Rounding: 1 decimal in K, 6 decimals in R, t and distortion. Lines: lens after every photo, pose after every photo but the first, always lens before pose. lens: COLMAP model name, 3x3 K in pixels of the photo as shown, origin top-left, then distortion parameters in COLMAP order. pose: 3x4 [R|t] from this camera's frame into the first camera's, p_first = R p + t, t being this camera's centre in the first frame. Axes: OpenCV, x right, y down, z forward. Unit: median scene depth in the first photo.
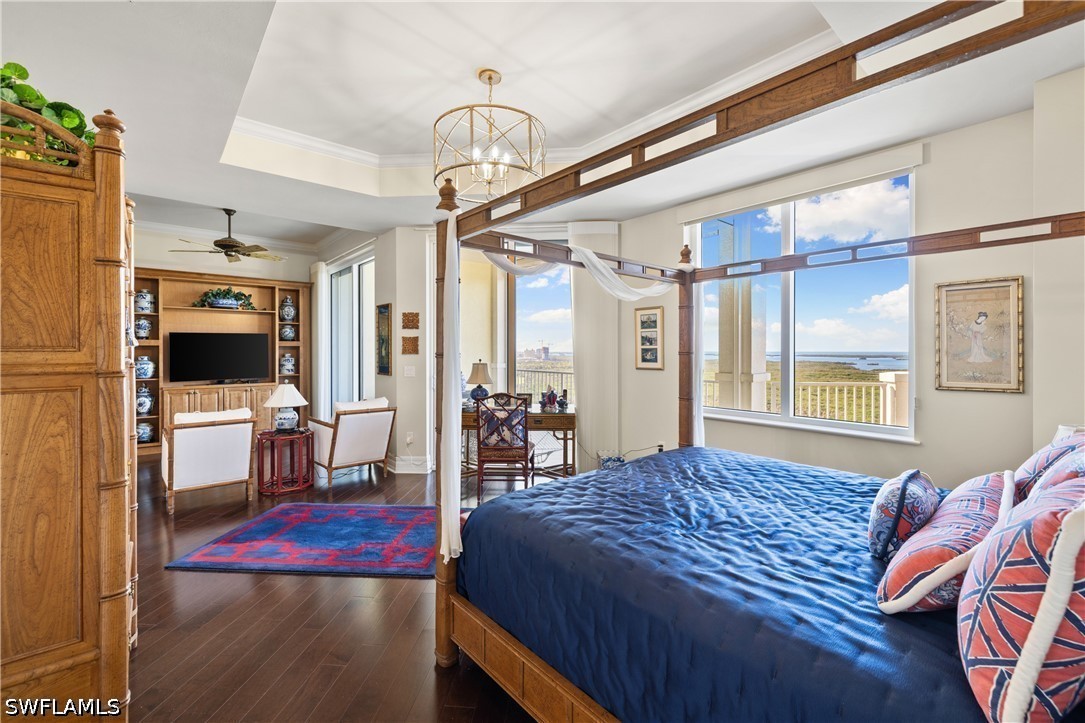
lens RADIAL K [[461.8, 0, 539.4], [0, 461.8, 355.9], [0, 0, 1]] dist [0.005268, -0.000034]
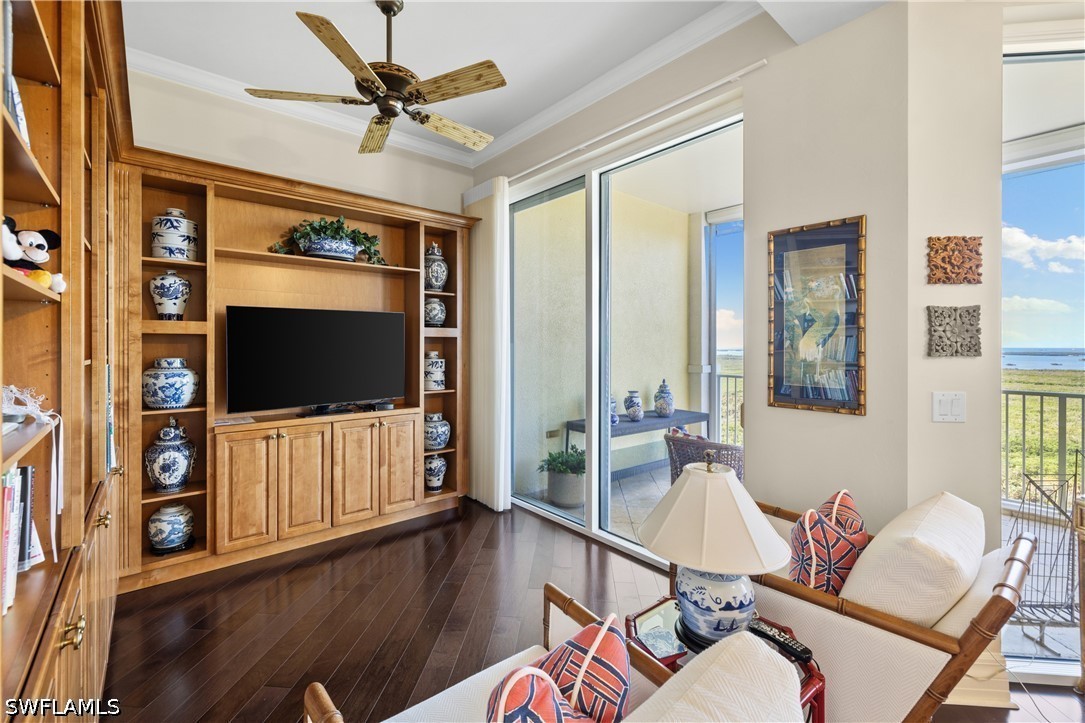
lens RADIAL K [[461.8, 0, 536.0], [0, 461.8, 348.9], [0, 0, 1]] dist [0.005268, -0.000034]
pose [[0.999988, 0.001442, -0.004640, -0.479145], [-0.001461, 0.999990, -0.004207, -0.006245], [0.004634, 0.004214, 0.999980, 0.530188]]
